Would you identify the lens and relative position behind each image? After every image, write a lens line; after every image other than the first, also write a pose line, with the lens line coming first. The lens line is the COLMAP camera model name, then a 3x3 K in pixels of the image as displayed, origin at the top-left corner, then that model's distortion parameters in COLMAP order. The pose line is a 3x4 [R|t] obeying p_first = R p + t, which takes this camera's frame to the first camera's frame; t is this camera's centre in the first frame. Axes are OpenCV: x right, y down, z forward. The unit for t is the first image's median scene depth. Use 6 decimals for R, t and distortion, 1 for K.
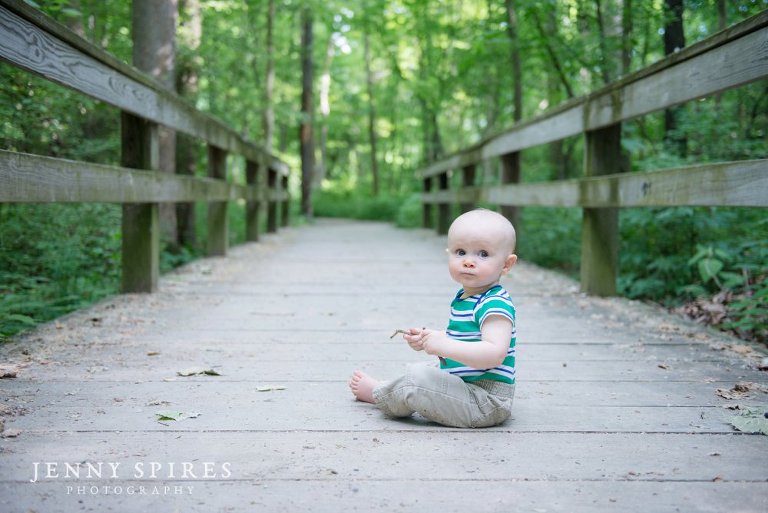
lens RADIAL K [[926.0, 0, 384.0], [0, 926.0, 256.5], [0, 0, 1]] dist [0.112439, -0.000888]
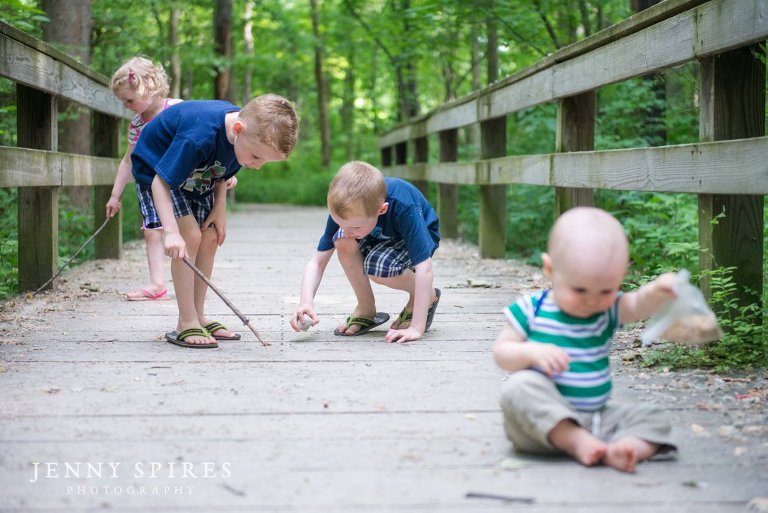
lens RADIAL K [[1486.0, 0, 384.0], [0, 1486.0, 256.5], [0, 0, 1]] dist [0.014502, 0.139776]
pose [[0.999576, -0.010719, 0.027087, 0.040594], [0.010884, 0.999923, -0.005957, 0.049050], [-0.027021, 0.006250, 0.999615, -0.898827]]
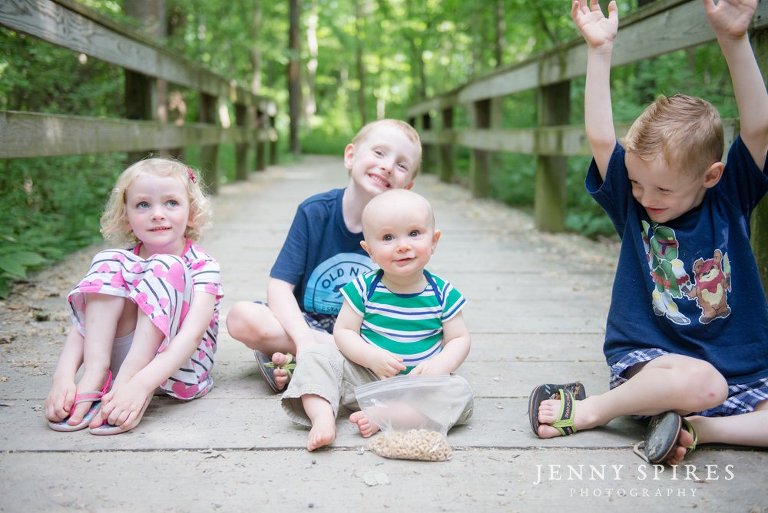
lens RADIAL K [[926.0, 0, 384.0], [0, 926.0, 256.5], [0, 0, 1]] dist [0.112439, -0.000888]
pose [[0.999931, 0.000266, 0.011769, 0.015269], [-0.001069, 0.997667, 0.068262, -0.005727], [-0.011723, -0.068270, 0.997598, -0.130077]]
